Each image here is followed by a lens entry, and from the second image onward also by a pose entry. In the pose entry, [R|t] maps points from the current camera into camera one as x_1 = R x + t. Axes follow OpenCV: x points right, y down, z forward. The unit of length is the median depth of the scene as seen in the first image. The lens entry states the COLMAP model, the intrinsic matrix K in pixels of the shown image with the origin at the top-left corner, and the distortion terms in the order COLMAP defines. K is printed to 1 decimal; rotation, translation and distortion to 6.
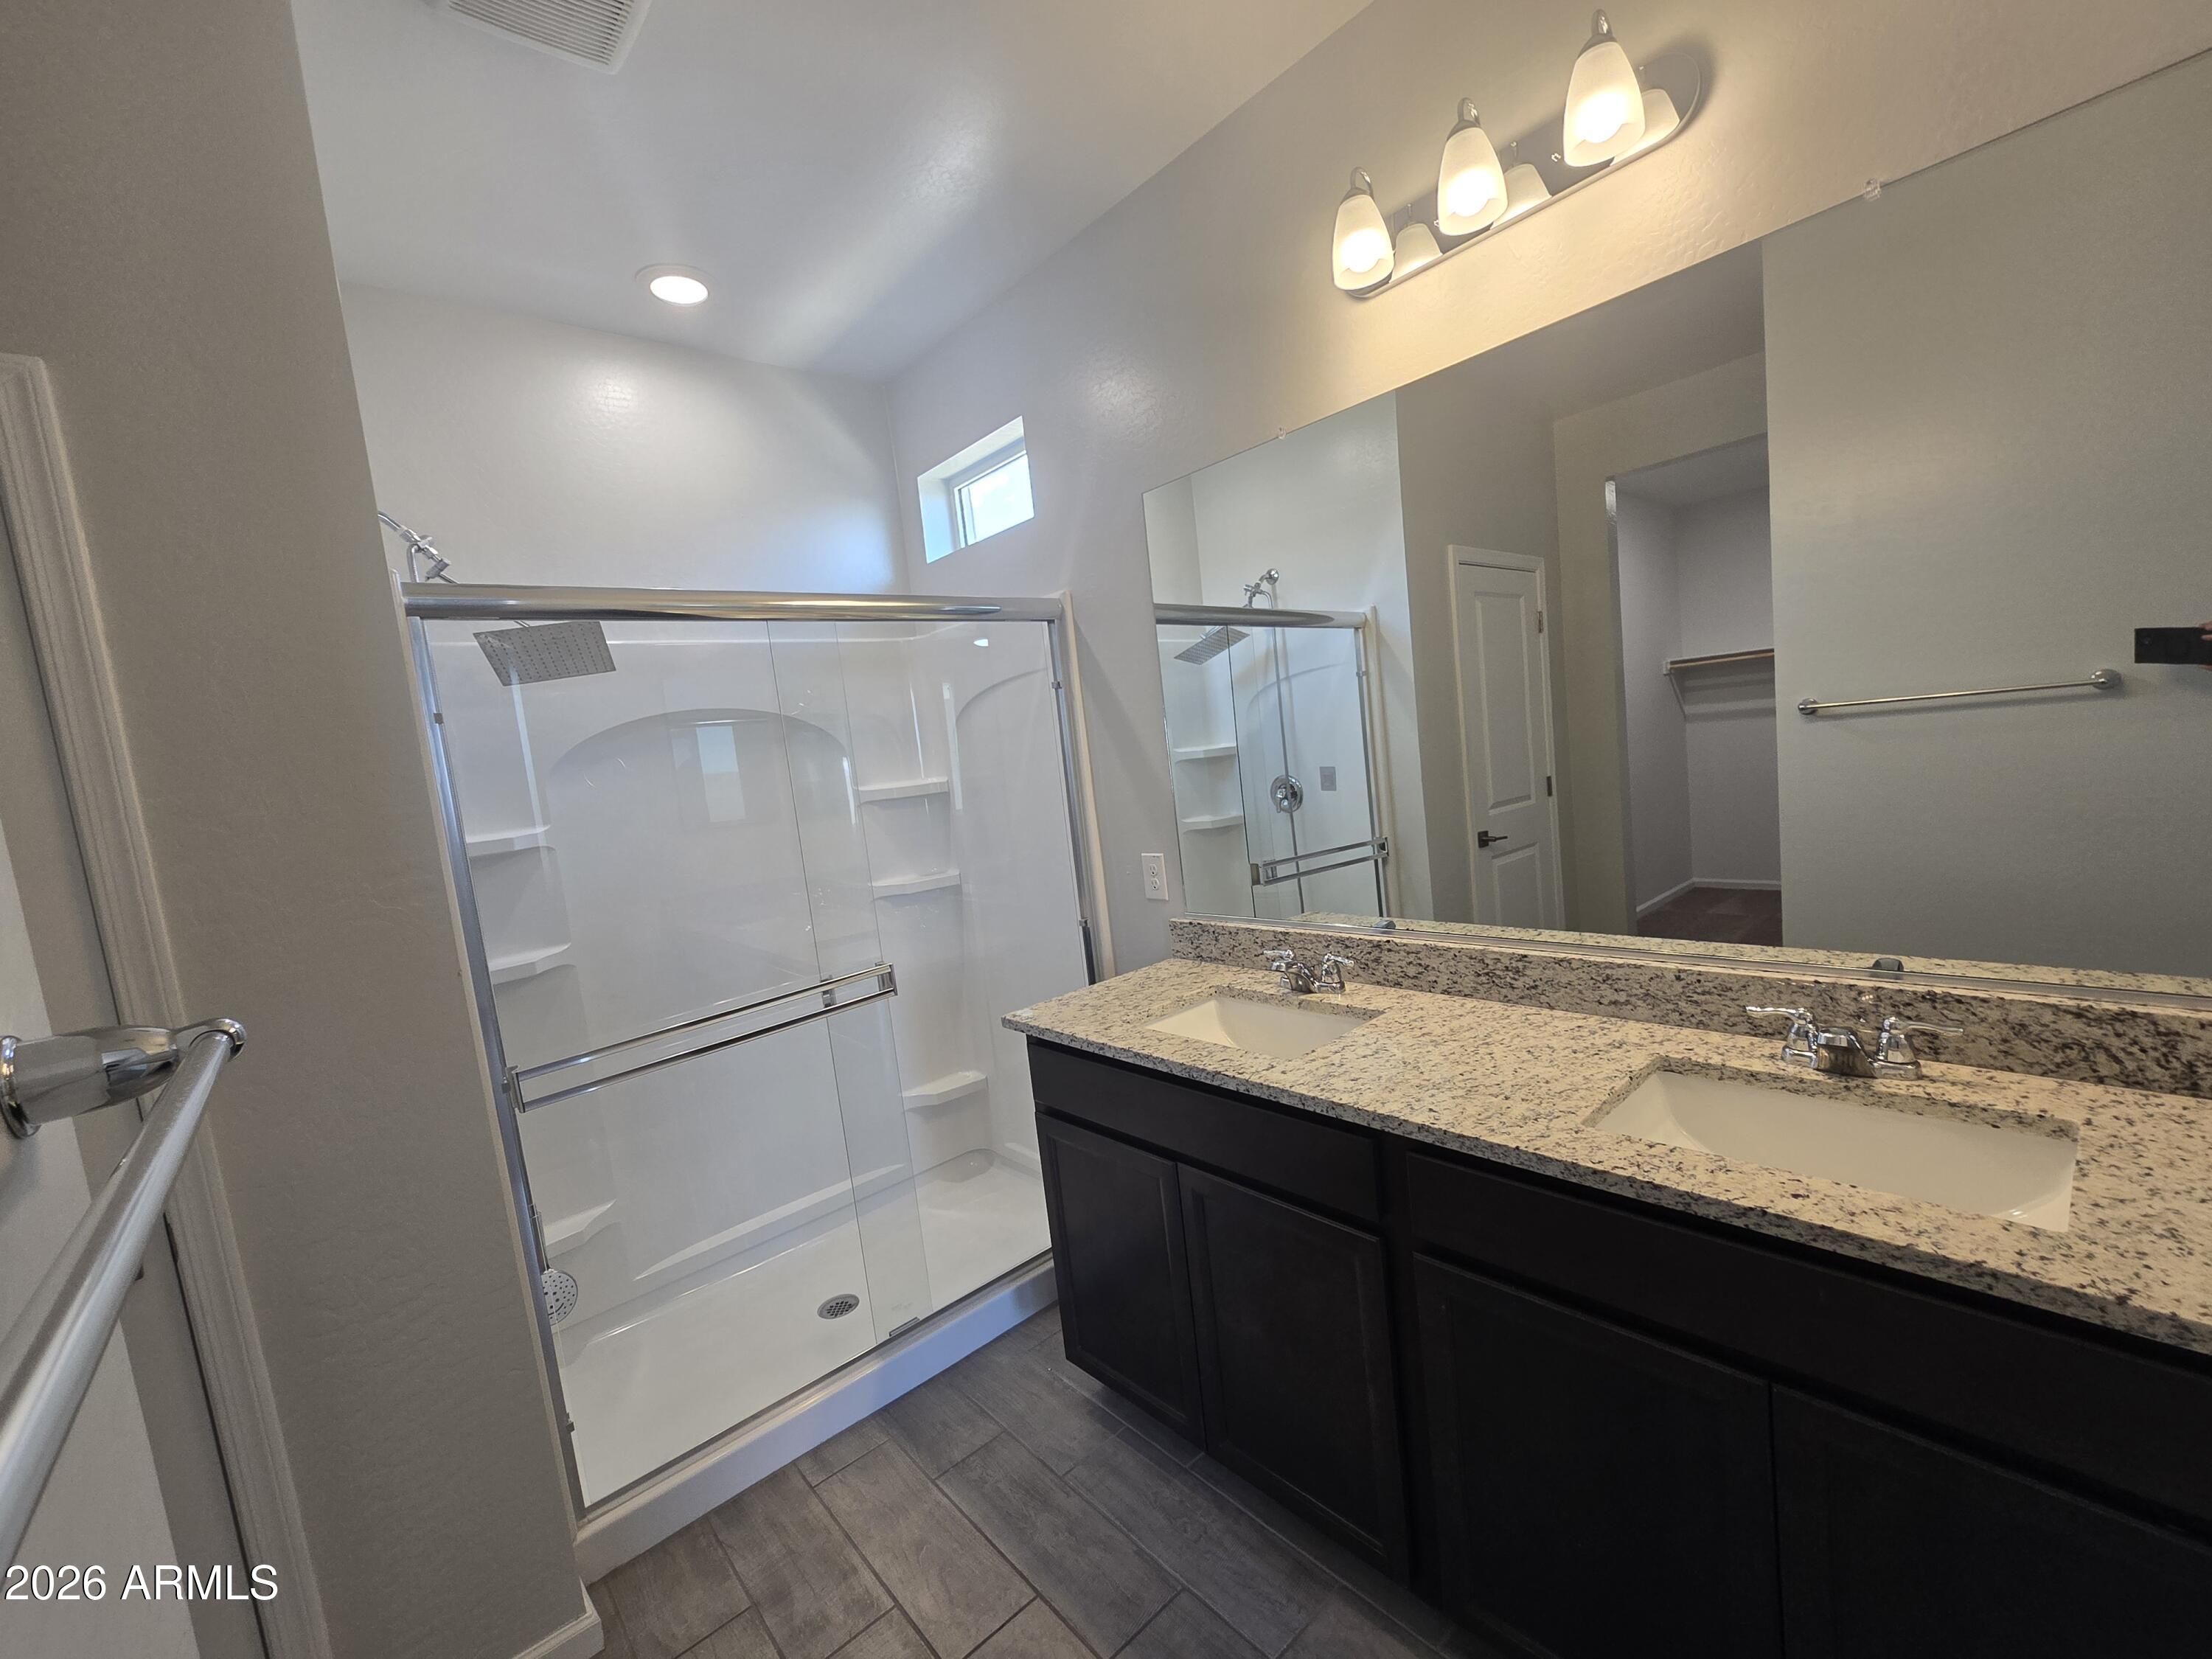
lens RADIAL K [[915.5, 0, 1122.0], [0, 915.5, 841.8], [0, 0, 1]] dist [-0.008828, 0.003288]
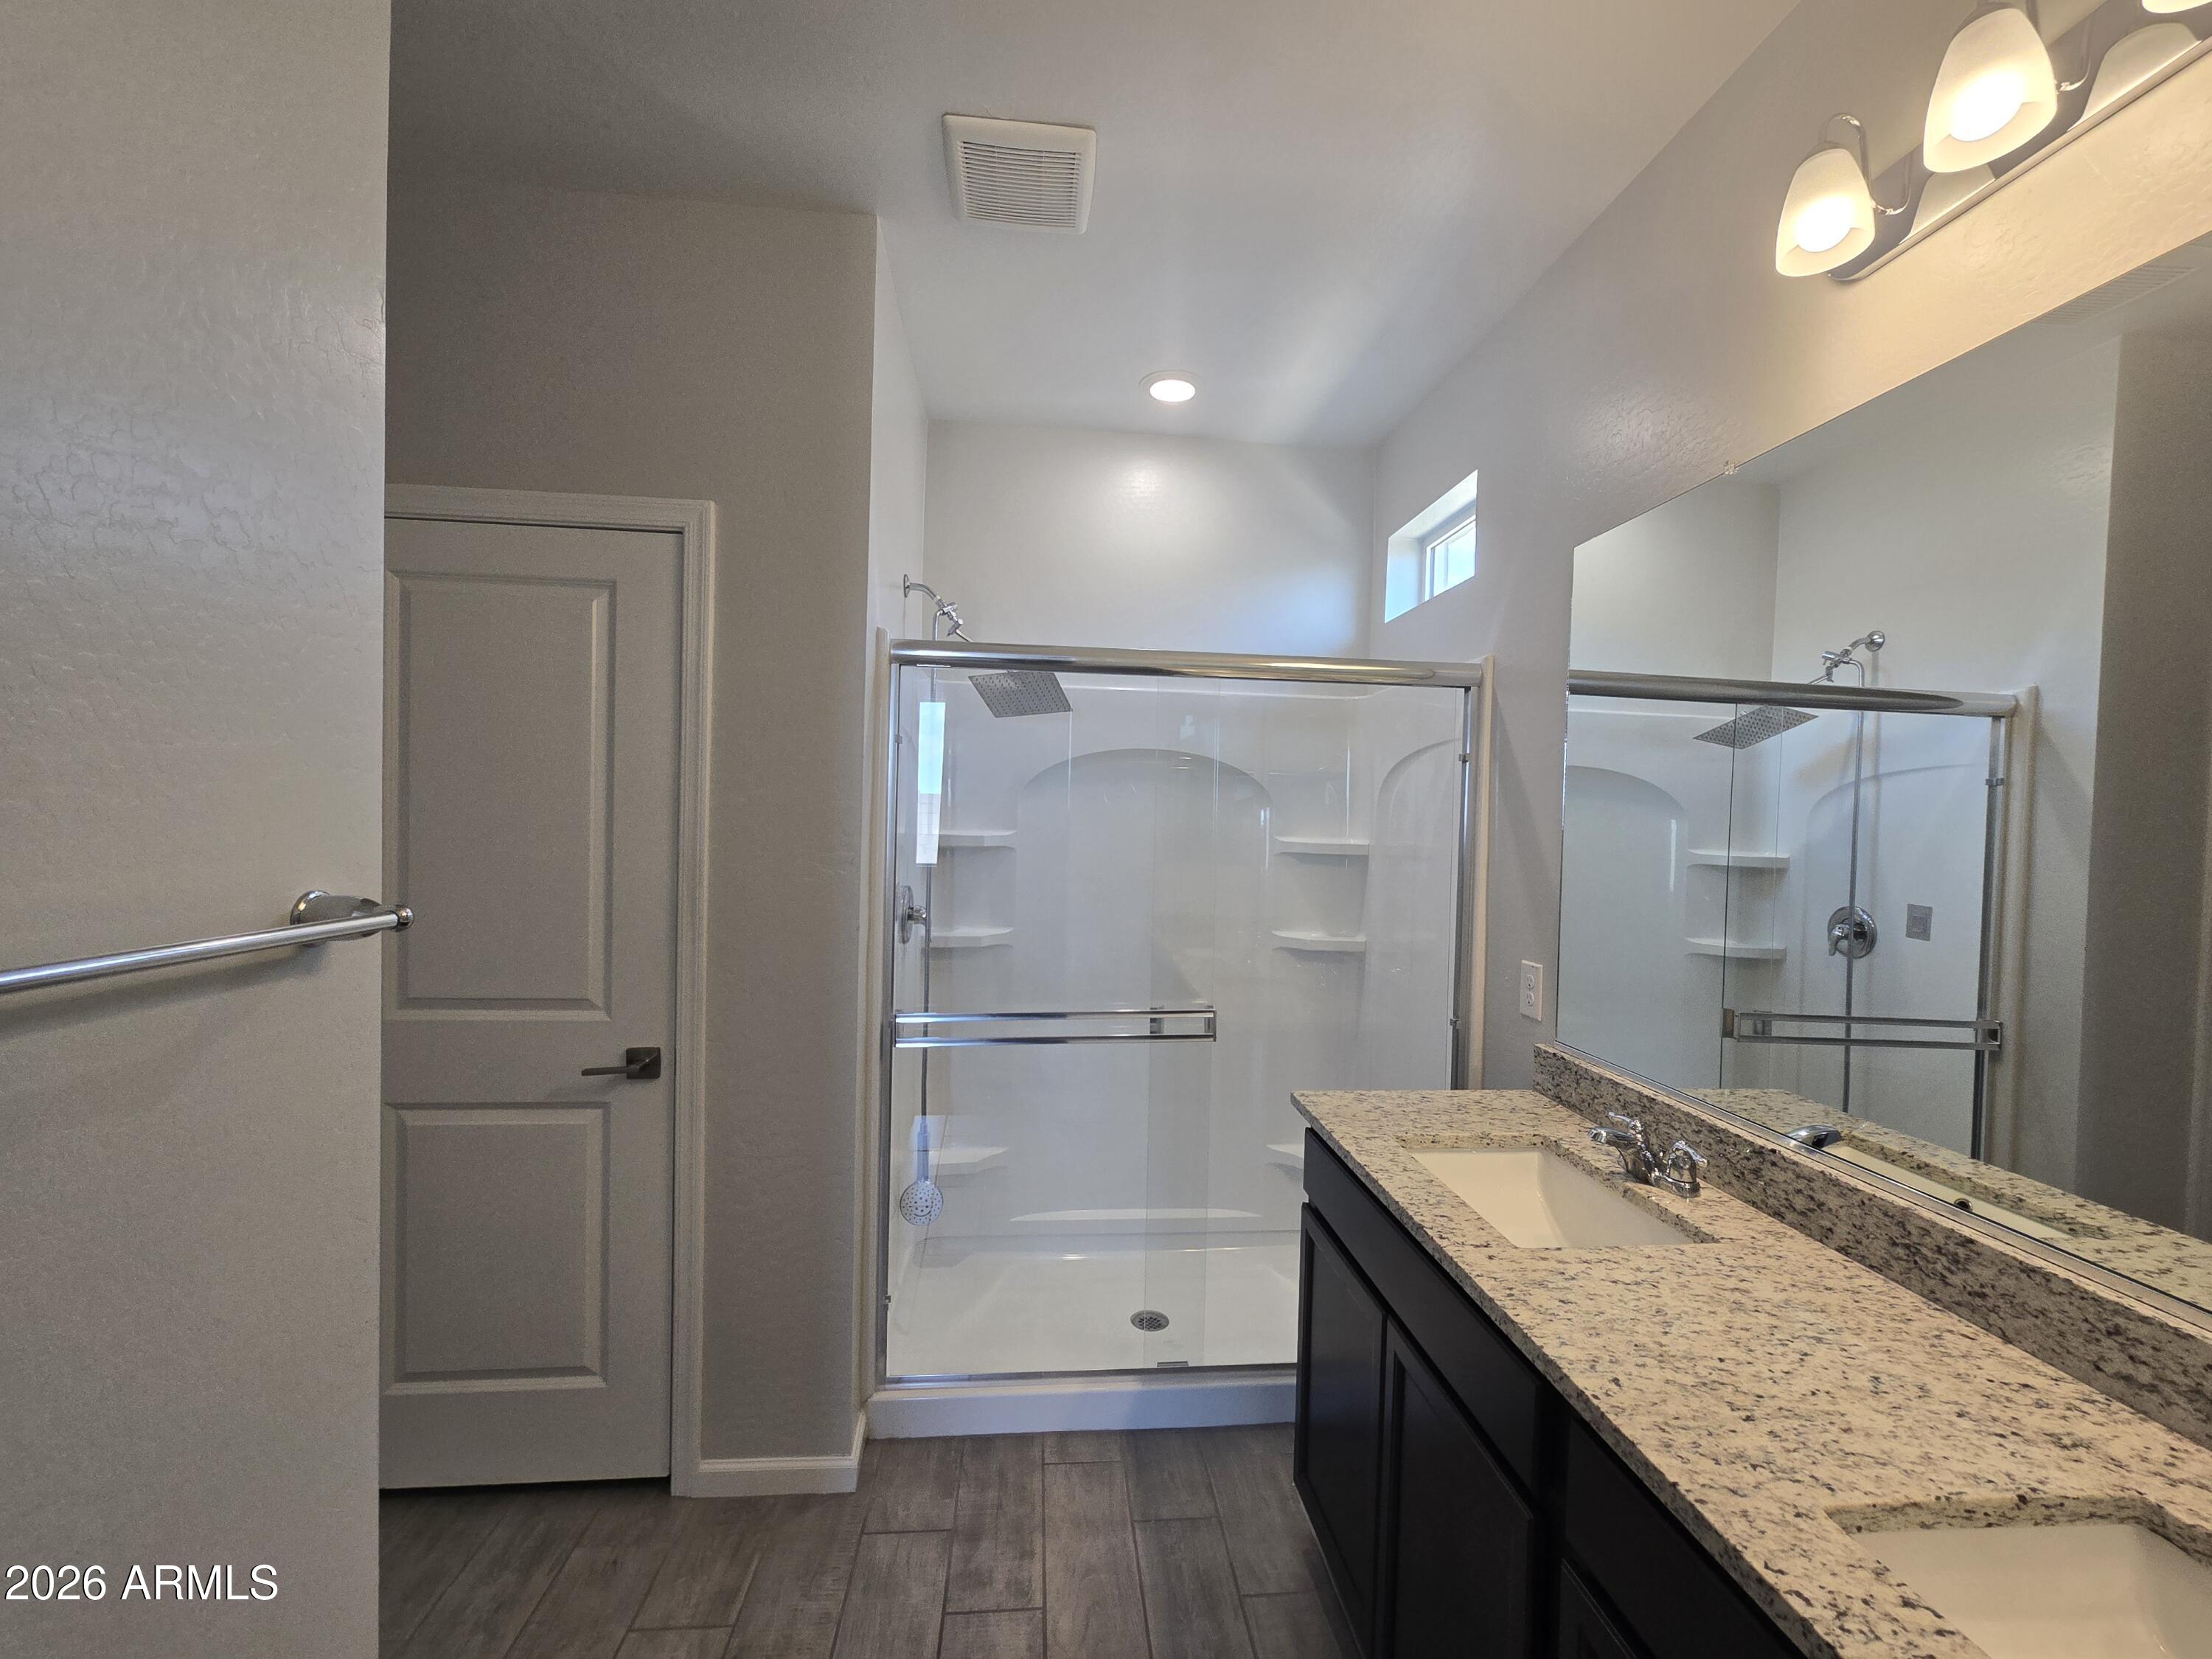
lens RADIAL K [[915.5, 0, 1114.2], [0, 915.5, 840.5], [0, 0, 1]] dist [-0.008828, 0.003288]
pose [[0.794020, 0.145308, -0.590270, 0.205813], [-0.178402, 0.983955, 0.002240, -0.030843], [0.581124, 0.103527, 0.807203, 0.075853]]
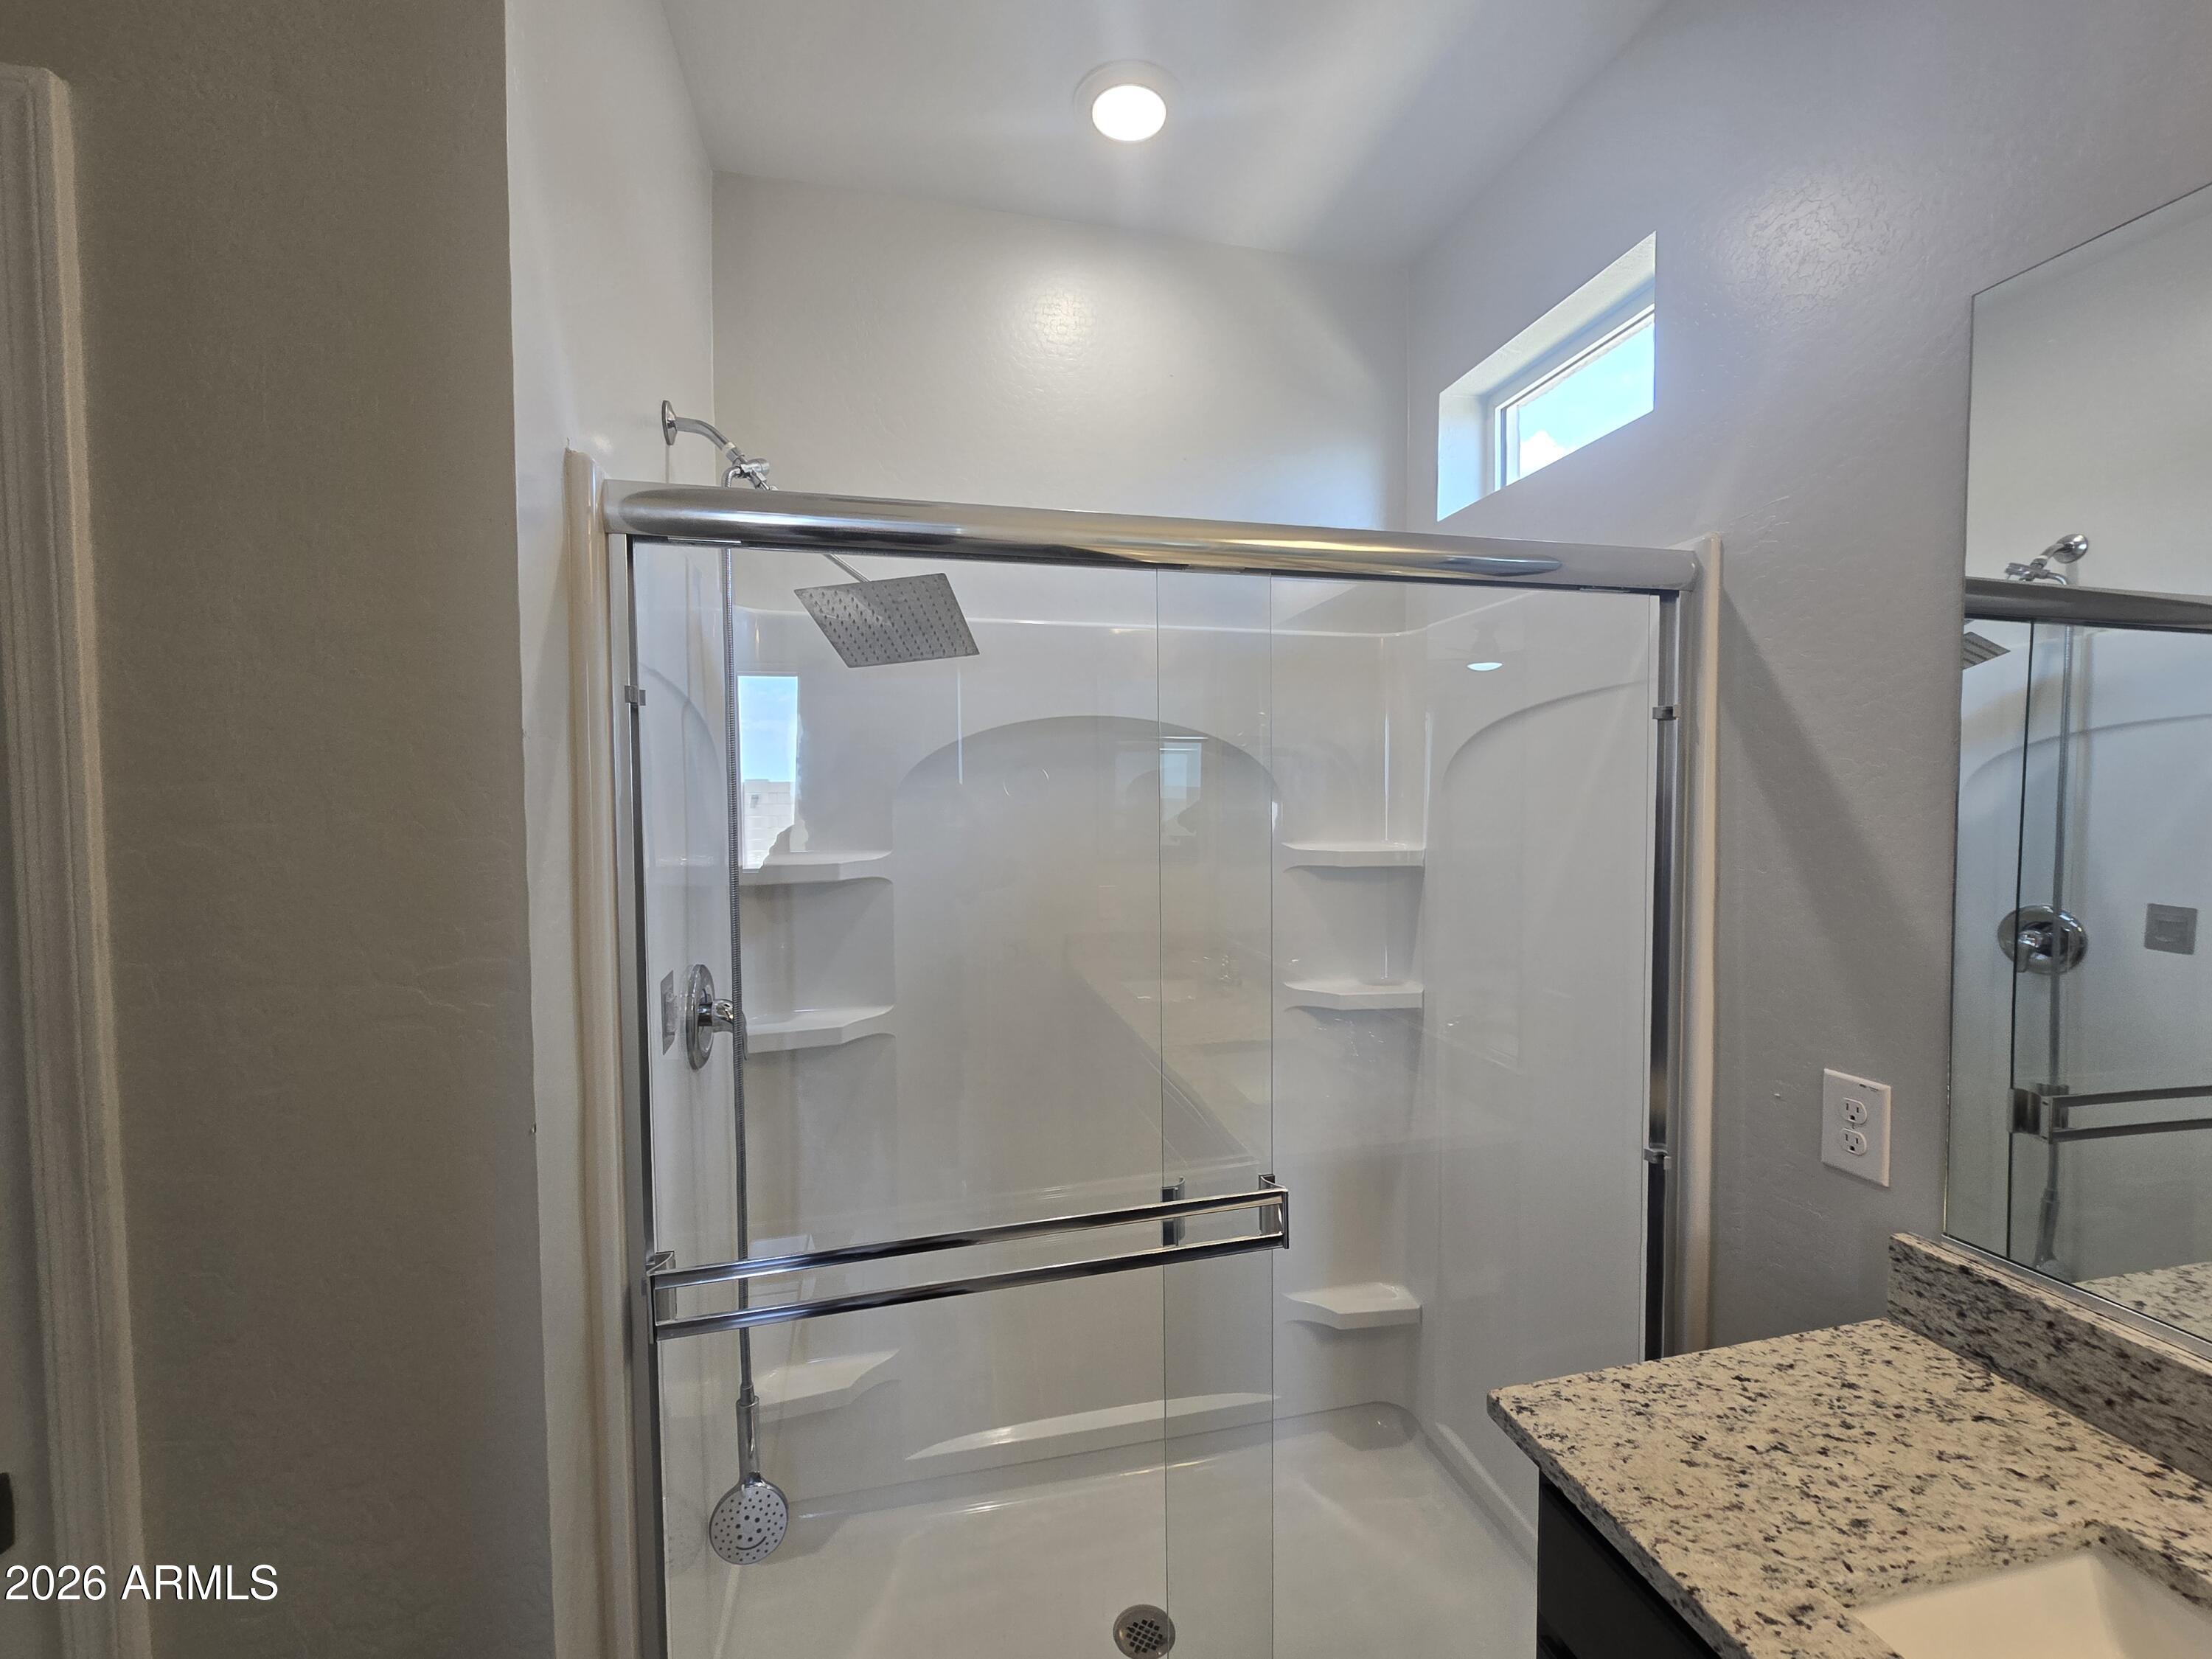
lens RADIAL K [[915.5, 0, 1117.1], [0, 915.5, 831.1], [0, 0, 1]] dist [-0.008828, 0.003288]
pose [[0.874378, 0.121521, -0.469782, -0.094336], [-0.141022, 0.989986, -0.006392, -0.055118], [0.464301, 0.071839, 0.882759, 0.392397]]
